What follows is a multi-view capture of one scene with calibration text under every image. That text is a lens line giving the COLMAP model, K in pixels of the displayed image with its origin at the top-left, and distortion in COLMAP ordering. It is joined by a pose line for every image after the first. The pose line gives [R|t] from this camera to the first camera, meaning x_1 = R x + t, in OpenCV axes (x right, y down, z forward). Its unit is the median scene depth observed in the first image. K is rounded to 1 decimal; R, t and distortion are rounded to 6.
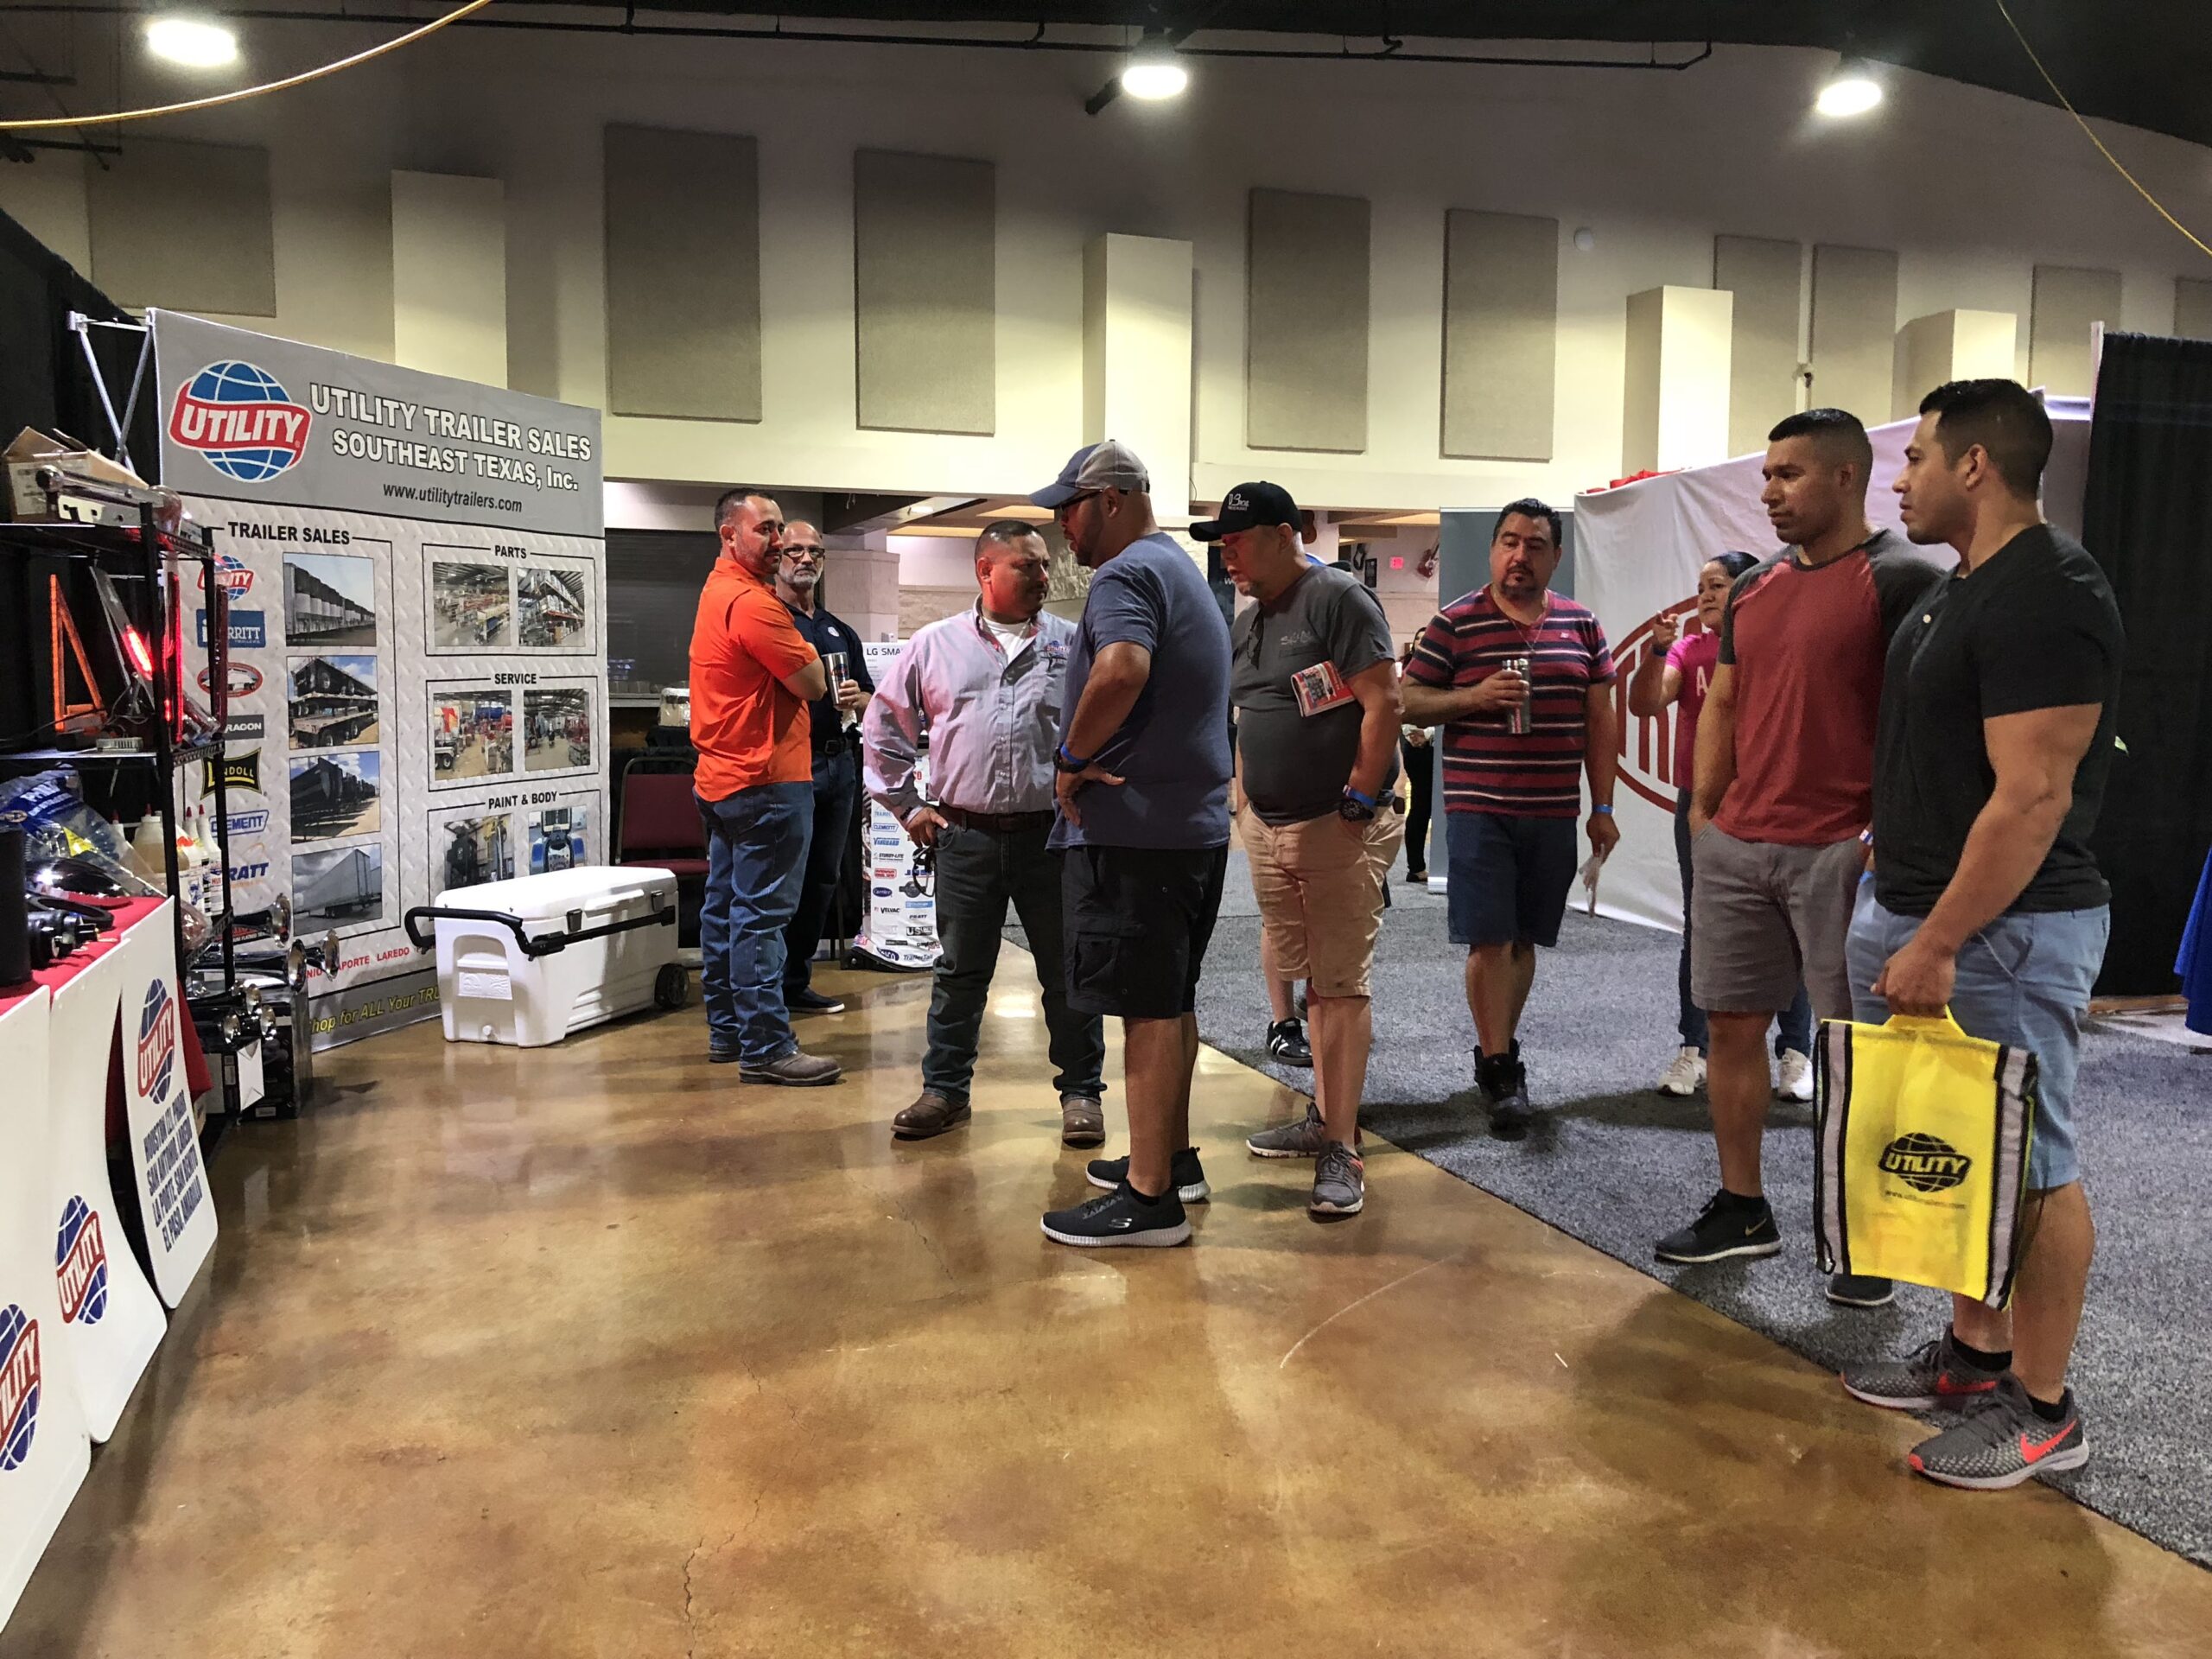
lens RADIAL K [[1847.7, 0, 1106.0], [0, 1847.7, 829.5], [0, 0, 1]] dist [-0.007412, -0.009320]
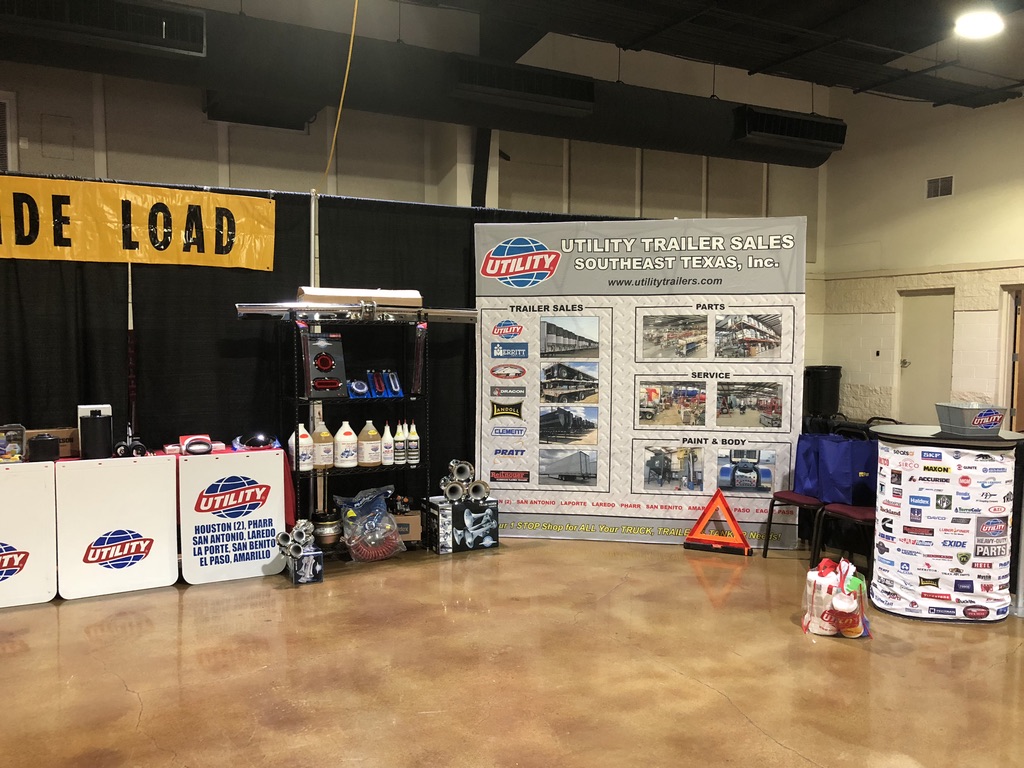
lens RADIAL K [[750.4, 0, 512.0], [0, 750.4, 384.0], [0, 0, 1]] dist [0.045843, -0.005403]
pose [[0.137172, 0.054198, -0.989063, 0.438428], [-0.095151, 0.994605, 0.041306, -0.094649], [0.985967, 0.088445, 0.141589, 0.776997]]
